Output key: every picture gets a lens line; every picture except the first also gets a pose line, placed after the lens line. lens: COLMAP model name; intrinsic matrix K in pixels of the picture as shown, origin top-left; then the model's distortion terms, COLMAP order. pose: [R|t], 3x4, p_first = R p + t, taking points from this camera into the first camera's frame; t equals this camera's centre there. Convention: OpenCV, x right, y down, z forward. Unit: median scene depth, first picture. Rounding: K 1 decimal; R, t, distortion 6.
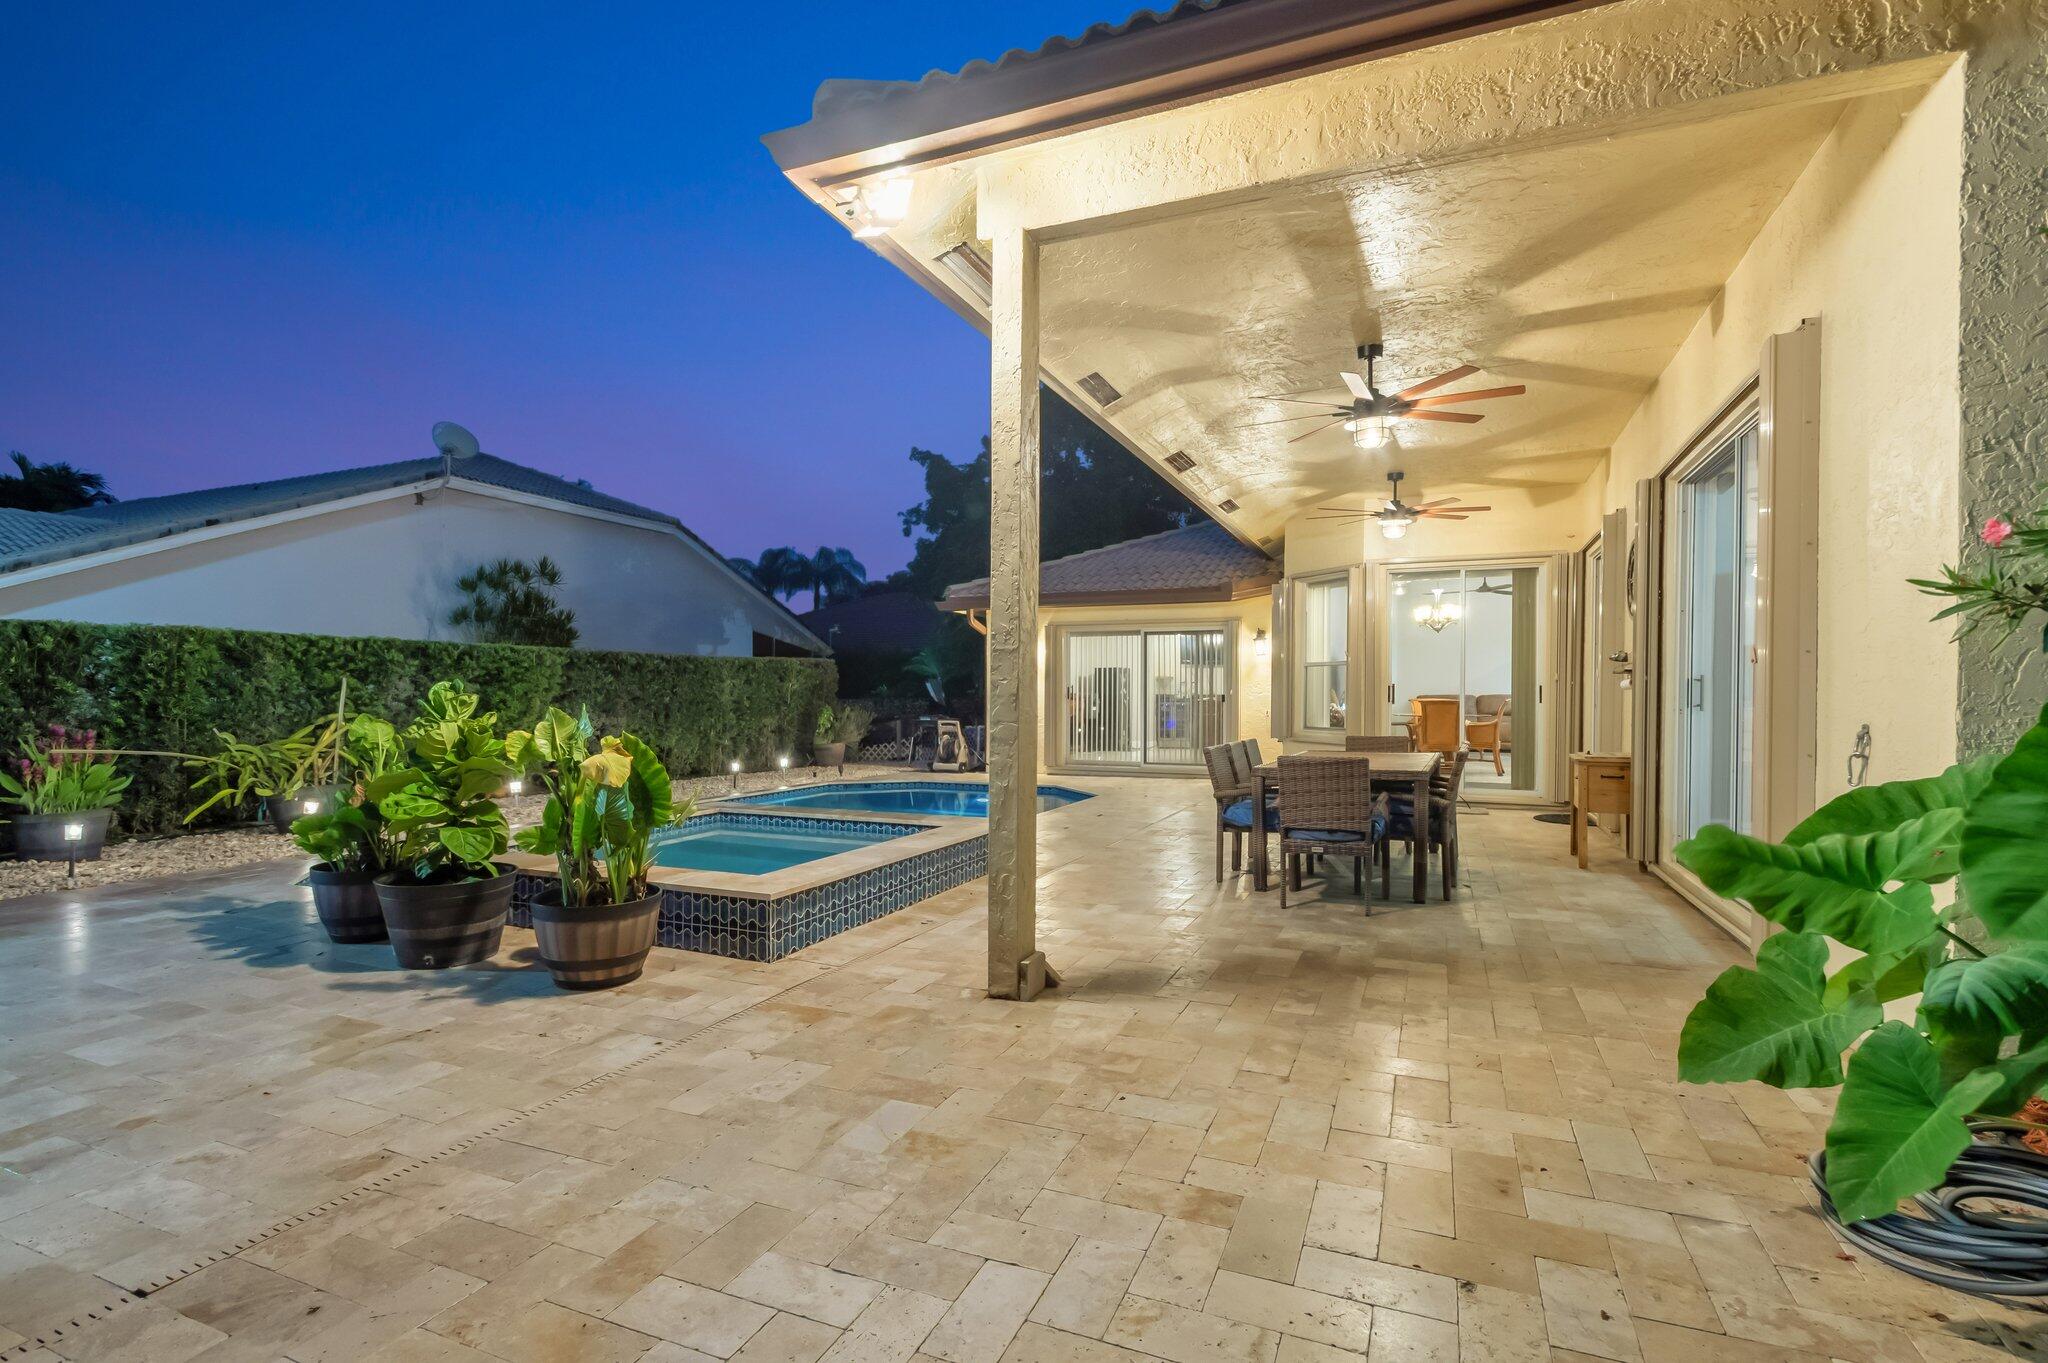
lens RADIAL K [[952.6, 0, 1025.7], [0, 952.6, 697.5], [0, 0, 1]] dist [0.019155, -0.013191]
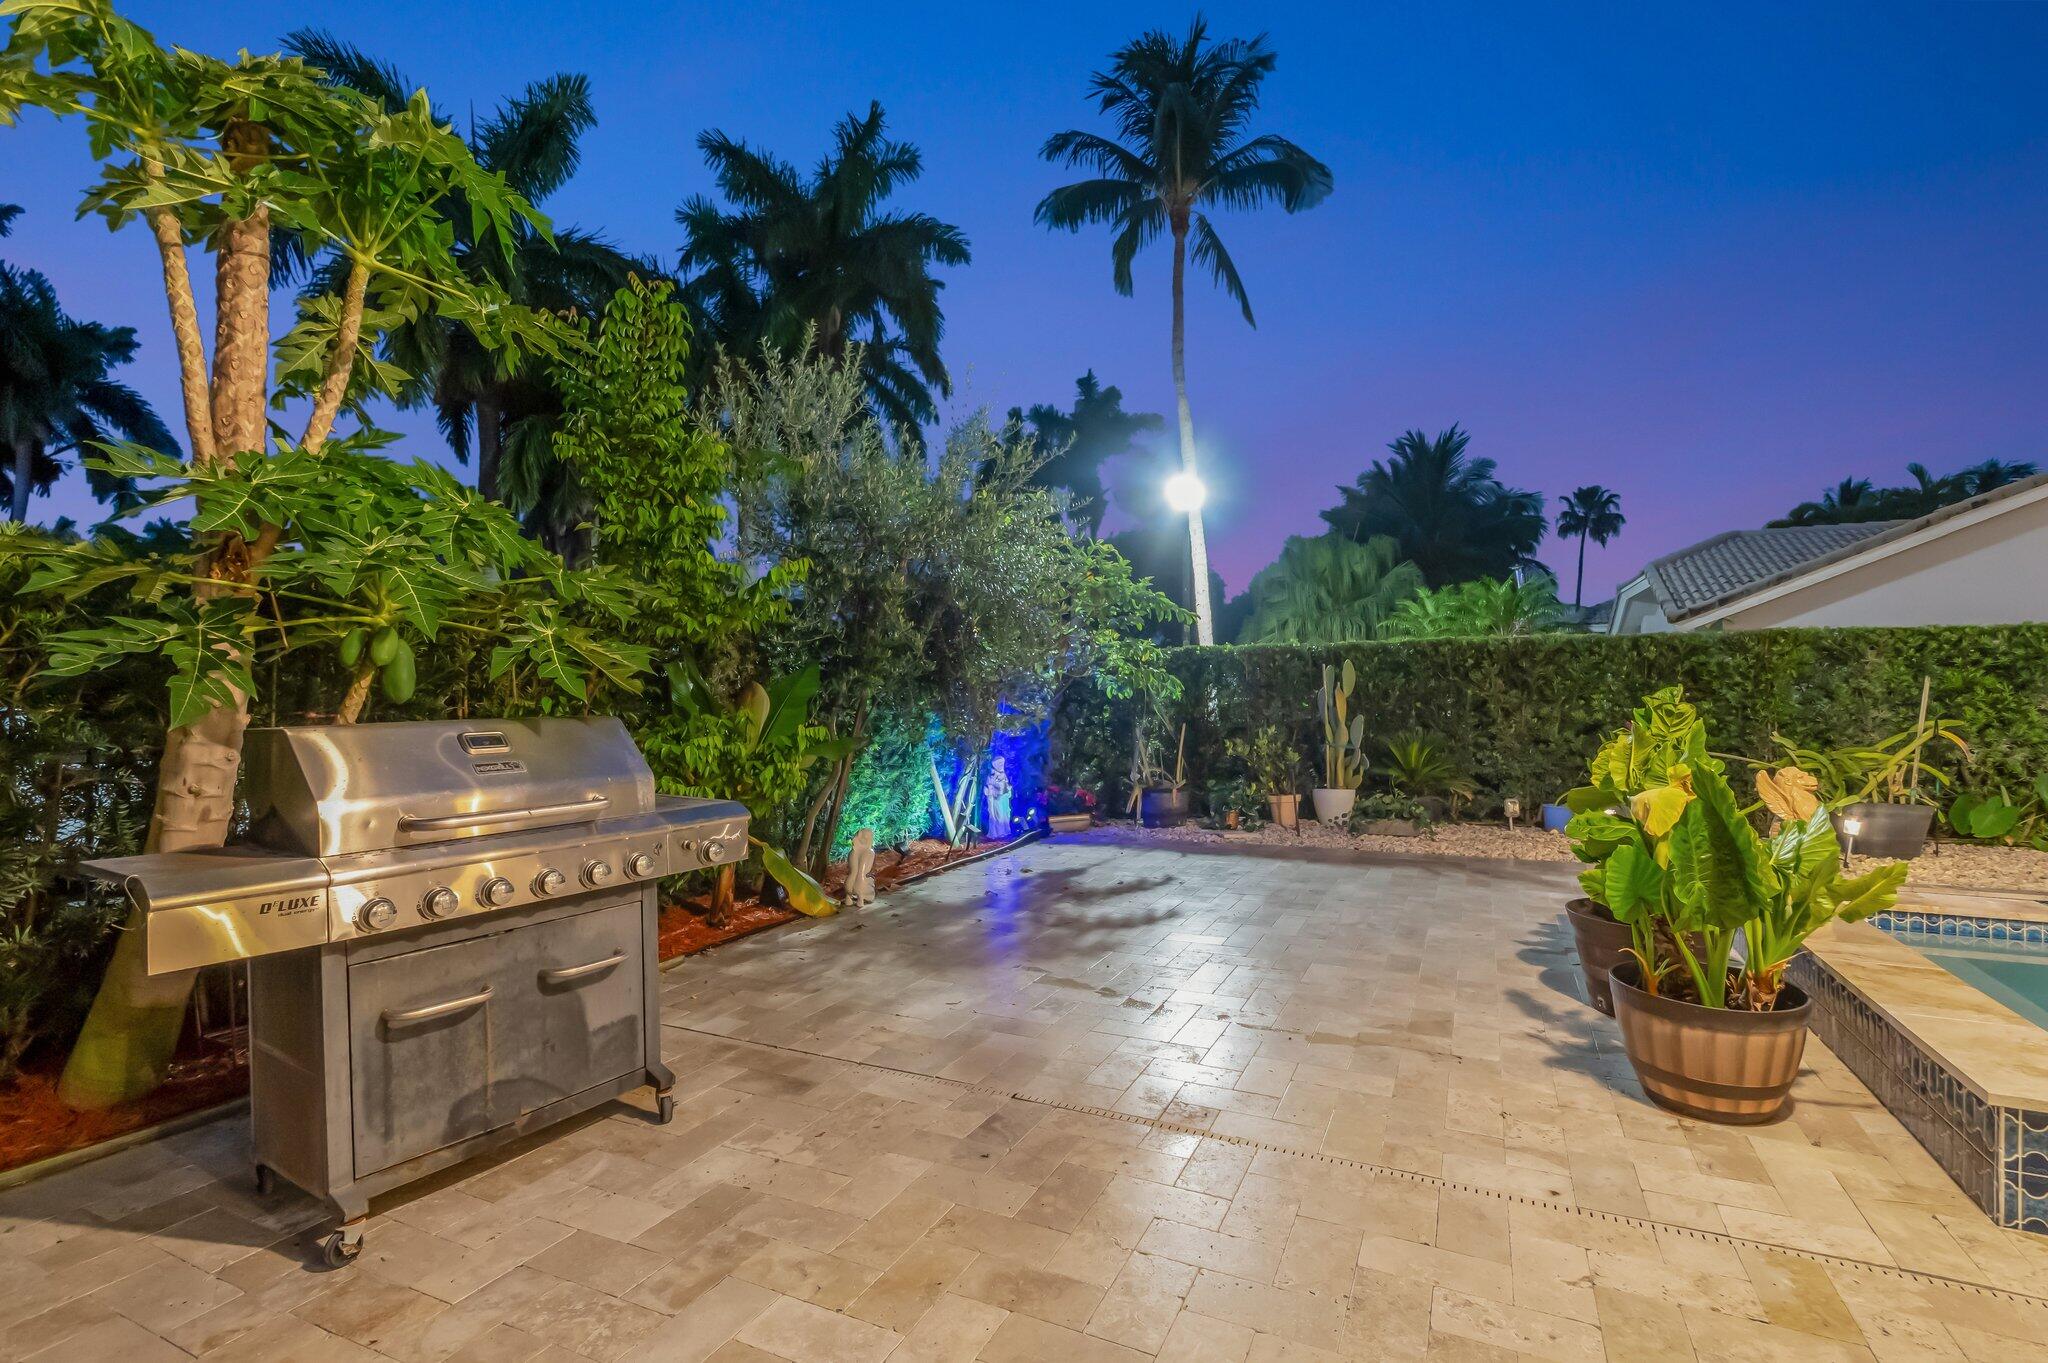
lens RADIAL K [[943.7, 0, 1028.8], [0, 943.7, 705.9], [0, 0, 1]] dist [0.016736, -0.011808]
pose [[-0.040983, 0.013288, -0.999071, 0.100393], [-0.001720, 0.999909, 0.013369, -0.003984], [0.999158, 0.002266, -0.040957, 0.186854]]
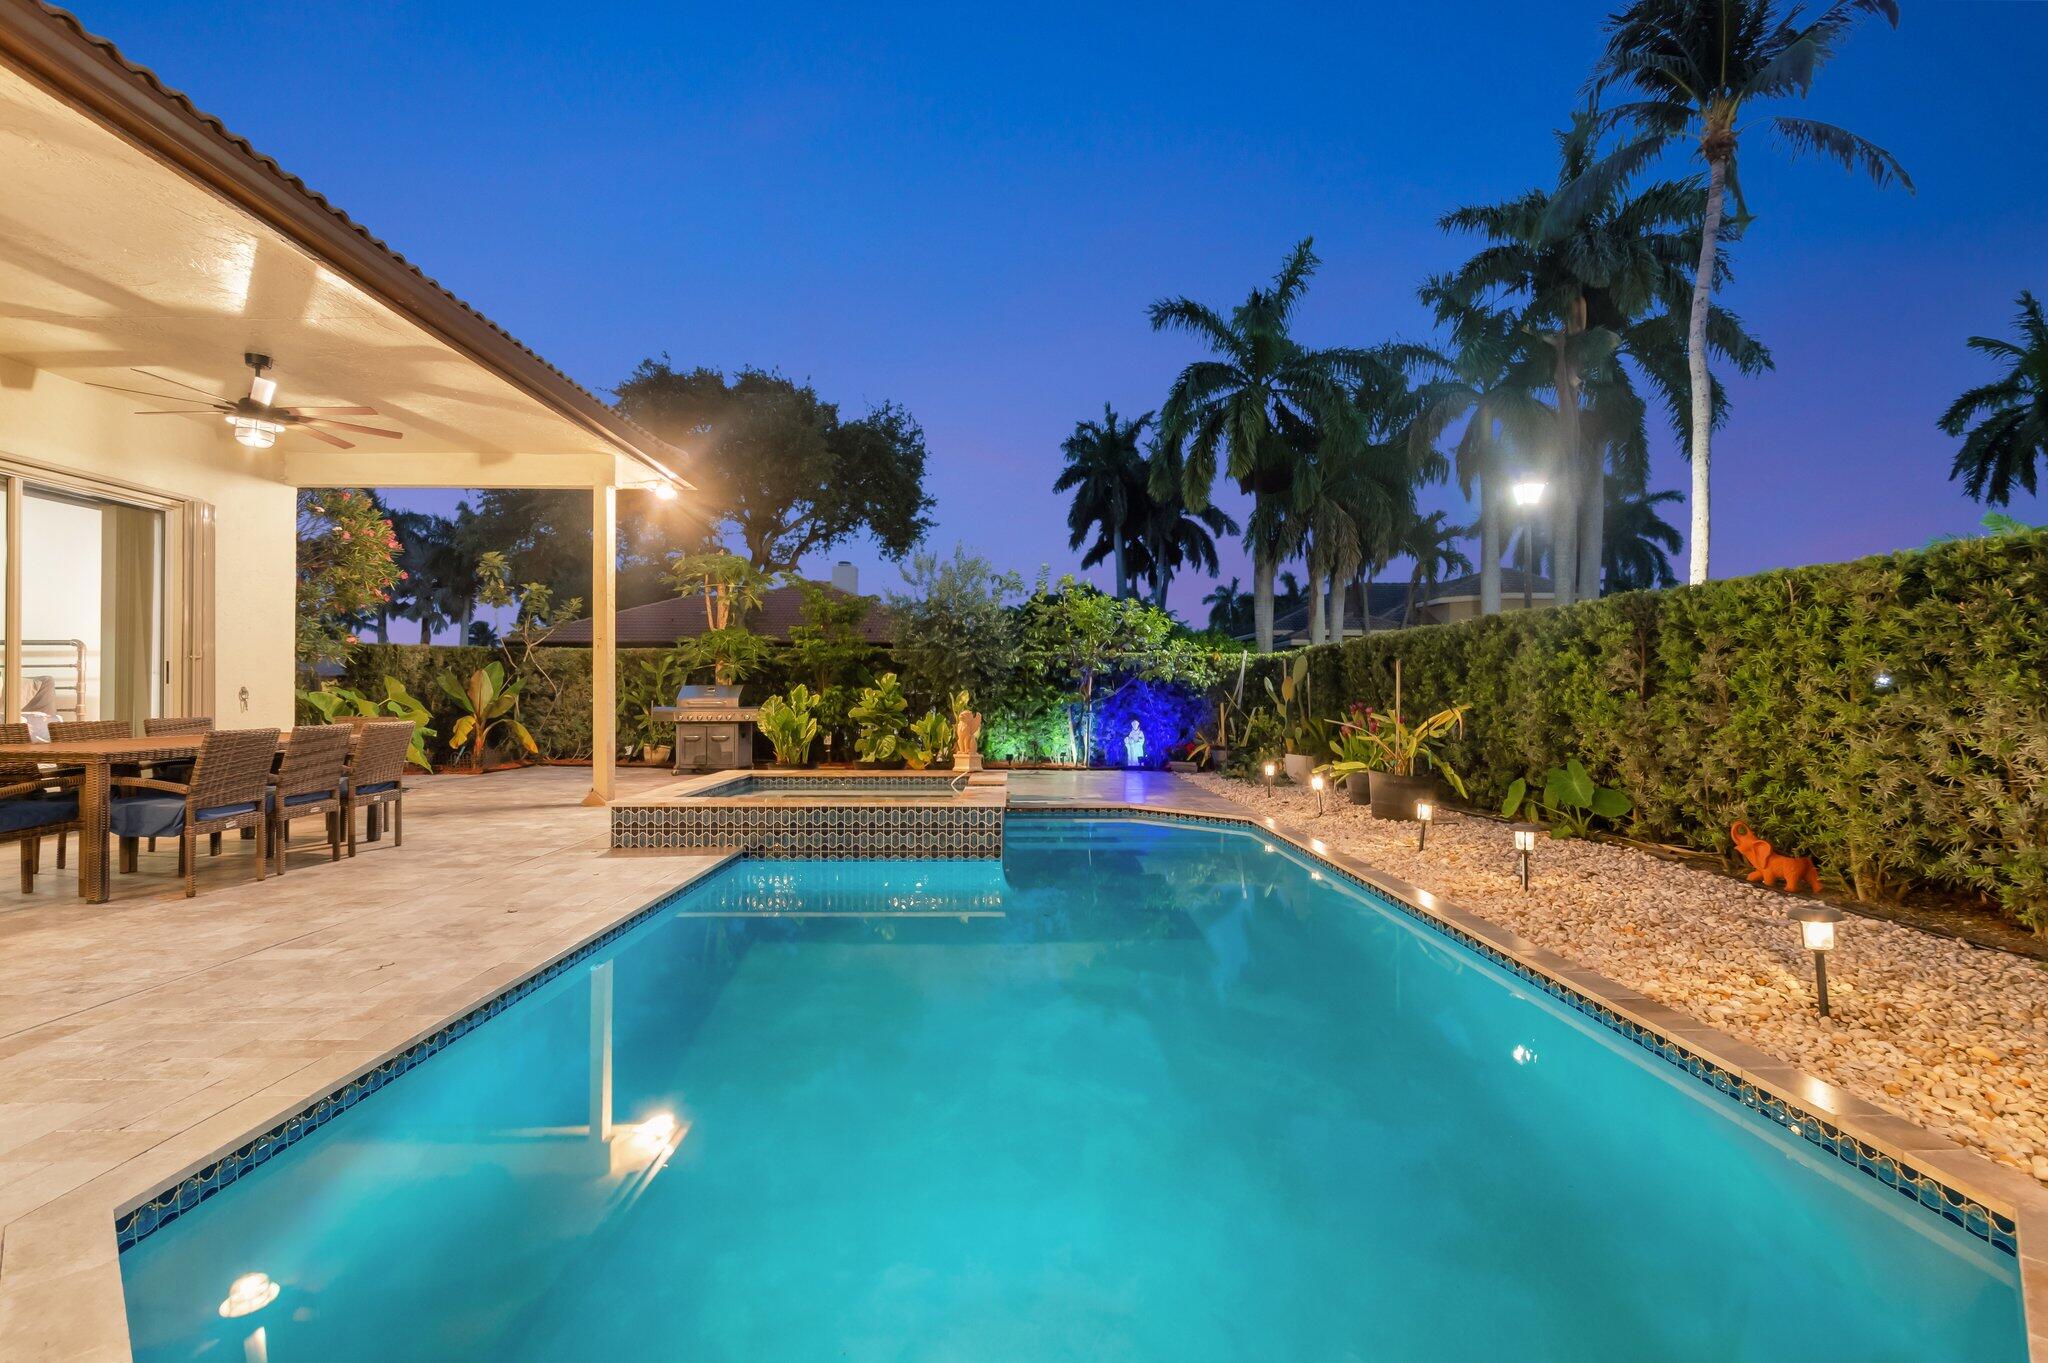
lens RADIAL K [[946.9, 0, 1024.1], [0, 946.9, 688.0], [0, 0, 1]] dist [0.001552, -0.000303]
pose [[-0.912115, -0.007240, -0.409870, -0.000487], [-0.006337, 0.999974, -0.003560, 0.008225], [0.409885, -0.000650, -0.912137, 1.217417]]
